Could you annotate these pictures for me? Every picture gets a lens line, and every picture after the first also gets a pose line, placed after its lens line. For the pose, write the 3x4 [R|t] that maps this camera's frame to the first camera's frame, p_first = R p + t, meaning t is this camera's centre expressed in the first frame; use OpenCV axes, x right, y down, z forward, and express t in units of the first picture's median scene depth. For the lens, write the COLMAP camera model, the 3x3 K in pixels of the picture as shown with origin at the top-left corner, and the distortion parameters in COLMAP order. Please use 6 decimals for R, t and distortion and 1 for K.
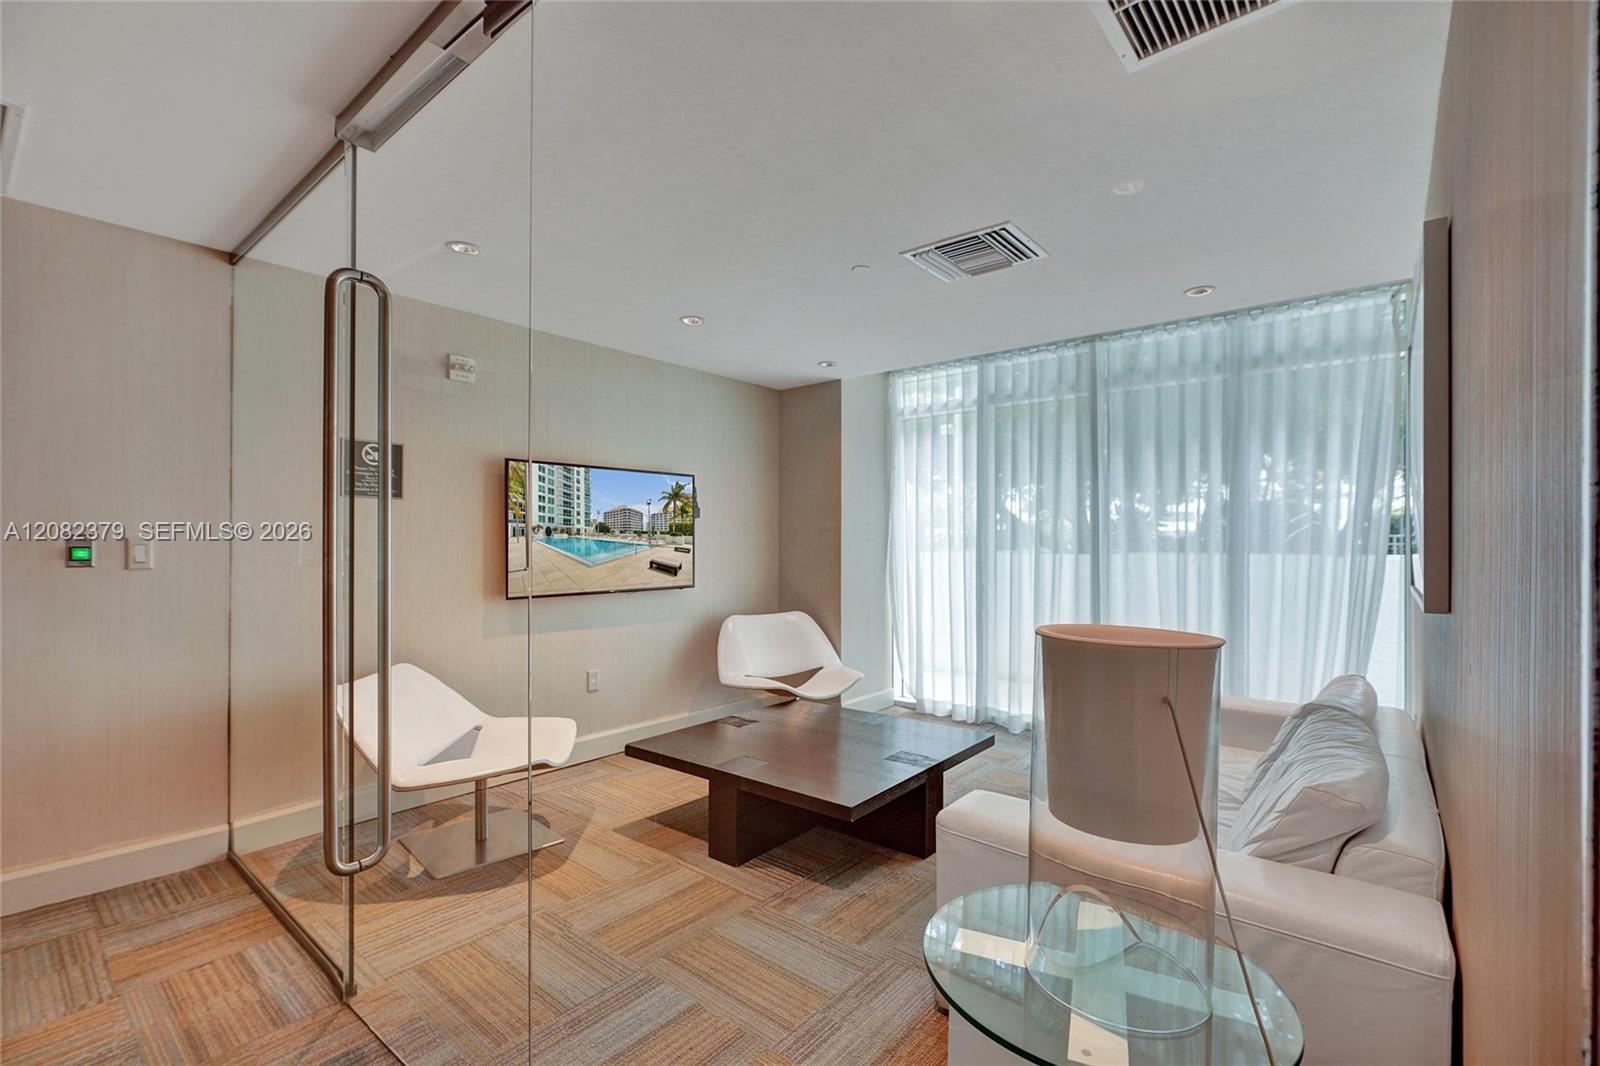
lens RADIAL K [[740.6, 0, 800.0], [0, 740.6, 533.0], [0, 0, 1]] dist [-0.002758, 0.000426]
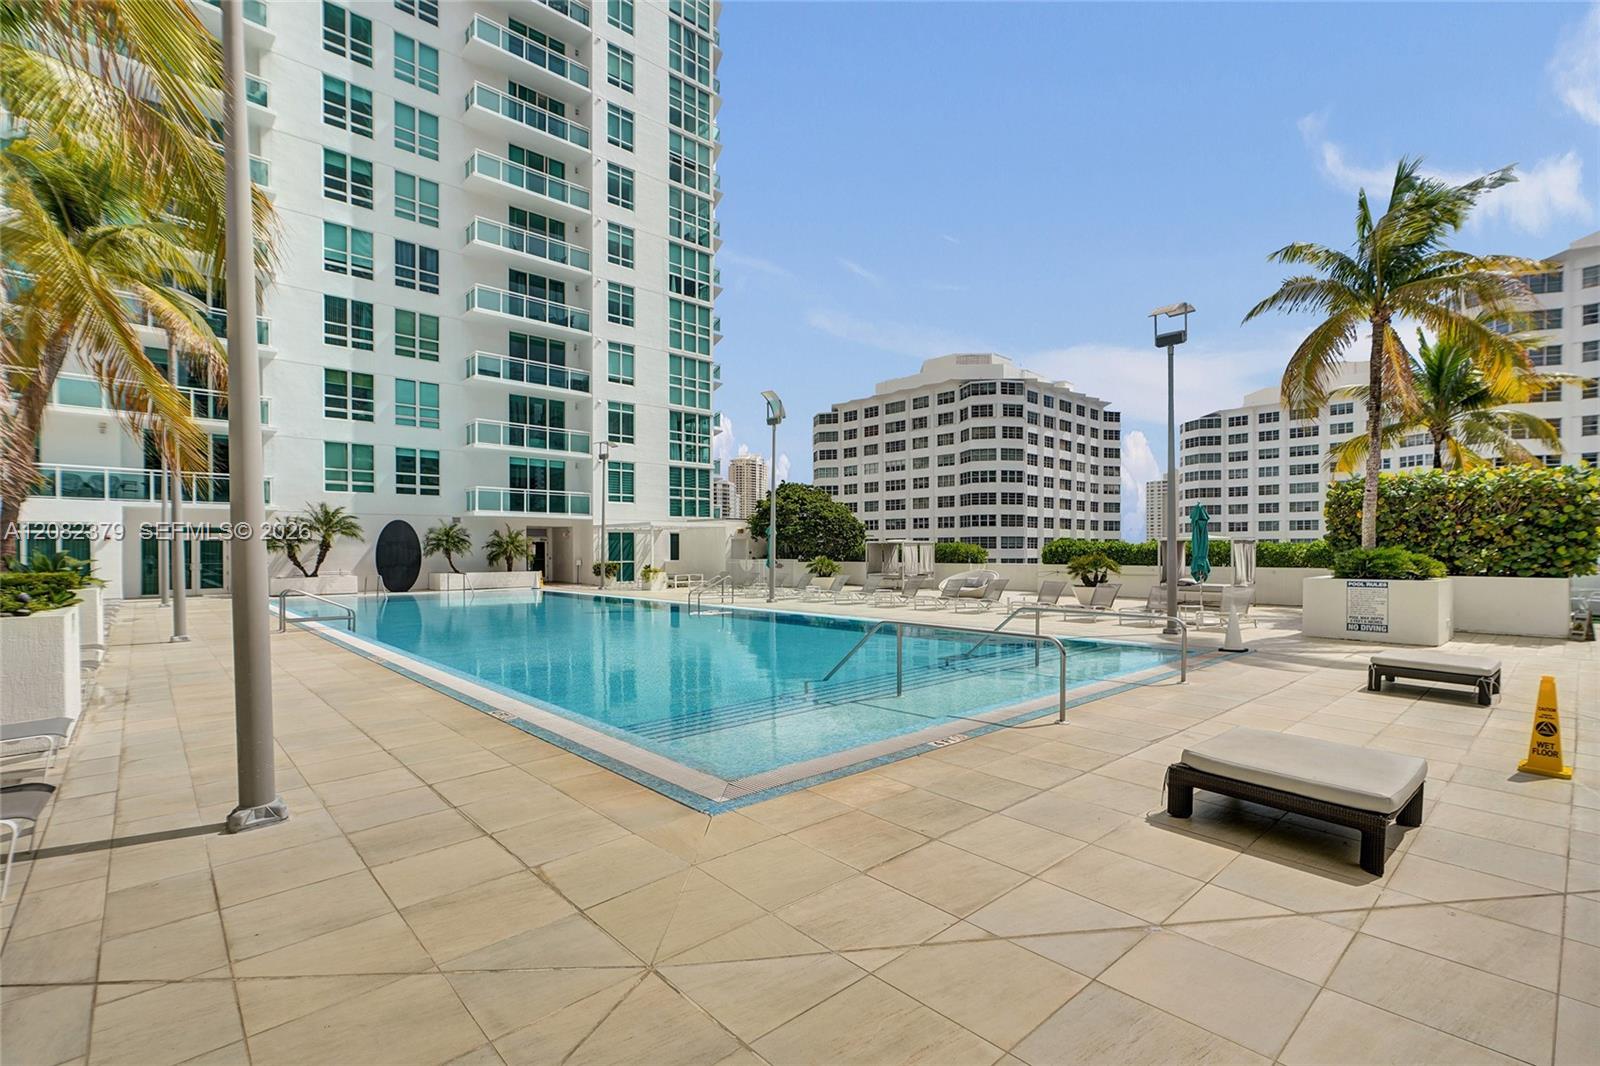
lens RADIAL K [[715.6, 0, 792.5], [0, 715.6, 534.3], [0, 0, 1]] dist [-0.001634, 0.000940]
pose [[0.995951, -0.009503, 0.089392, -0.280348], [0.011830, 0.999604, -0.025542, -0.001904], [-0.089114, 0.026496, 0.995669, 0.866956]]
